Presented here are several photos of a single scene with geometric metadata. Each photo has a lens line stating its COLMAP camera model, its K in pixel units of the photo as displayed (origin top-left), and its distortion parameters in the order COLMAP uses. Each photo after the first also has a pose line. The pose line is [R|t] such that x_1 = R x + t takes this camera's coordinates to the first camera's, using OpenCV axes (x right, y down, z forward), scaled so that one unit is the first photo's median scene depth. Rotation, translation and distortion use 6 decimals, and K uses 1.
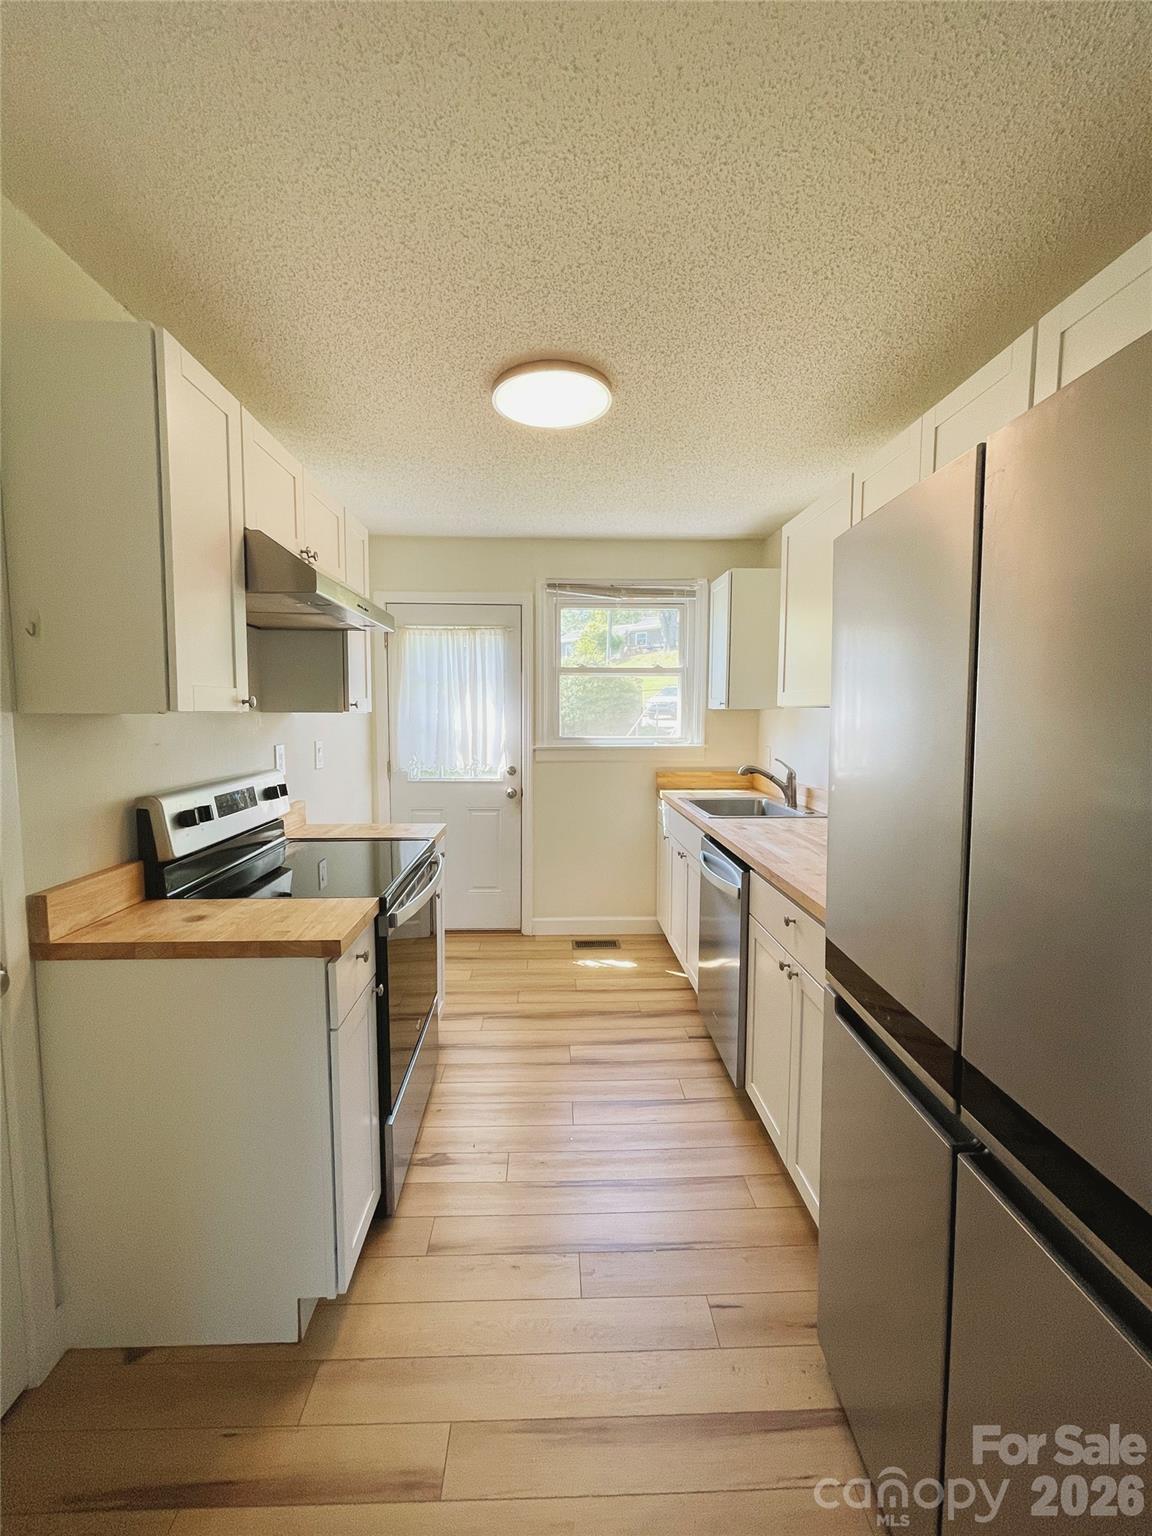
lens RADIAL K [[619.3, 0, 576.0], [0, 619.3, 768.0], [0, 0, 1]] dist [-0.001347, 0.000388]
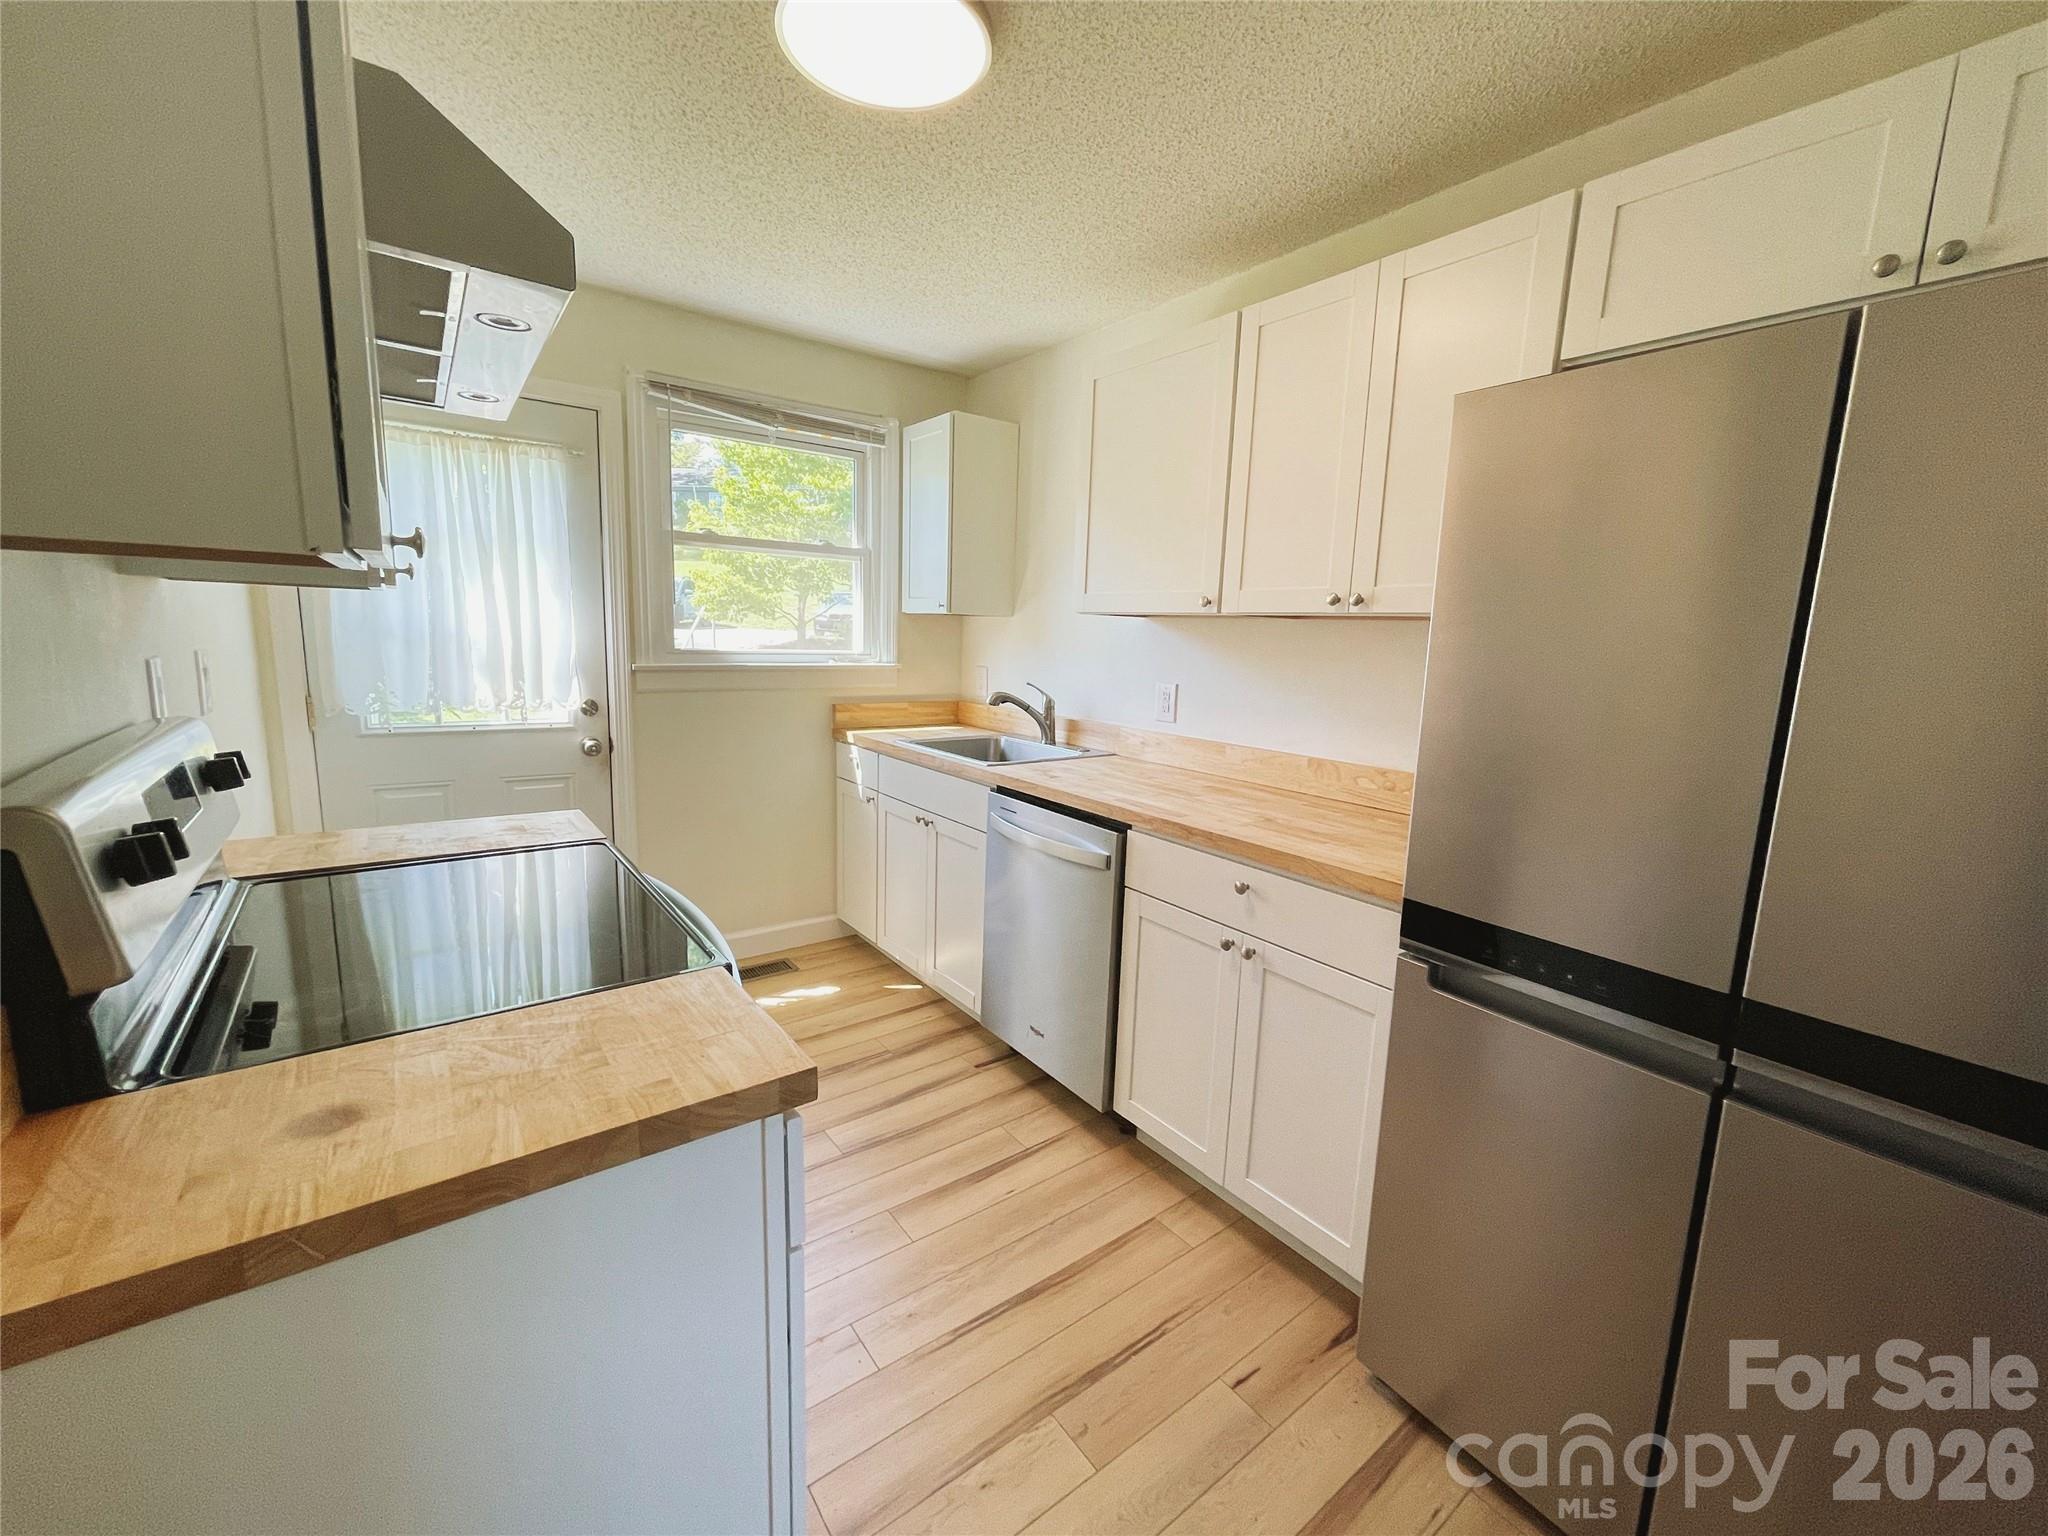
lens RADIAL K [[821.1, 0, 1024.1], [0, 821.1, 774.8], [0, 0, 1]] dist [0.002457, 0.000155]
pose [[0.817360, -0.073015, 0.571481, -0.229333], [0.018752, 0.994783, 0.100277, -0.003123], [-0.575821, -0.071246, 0.814465, 0.155504]]
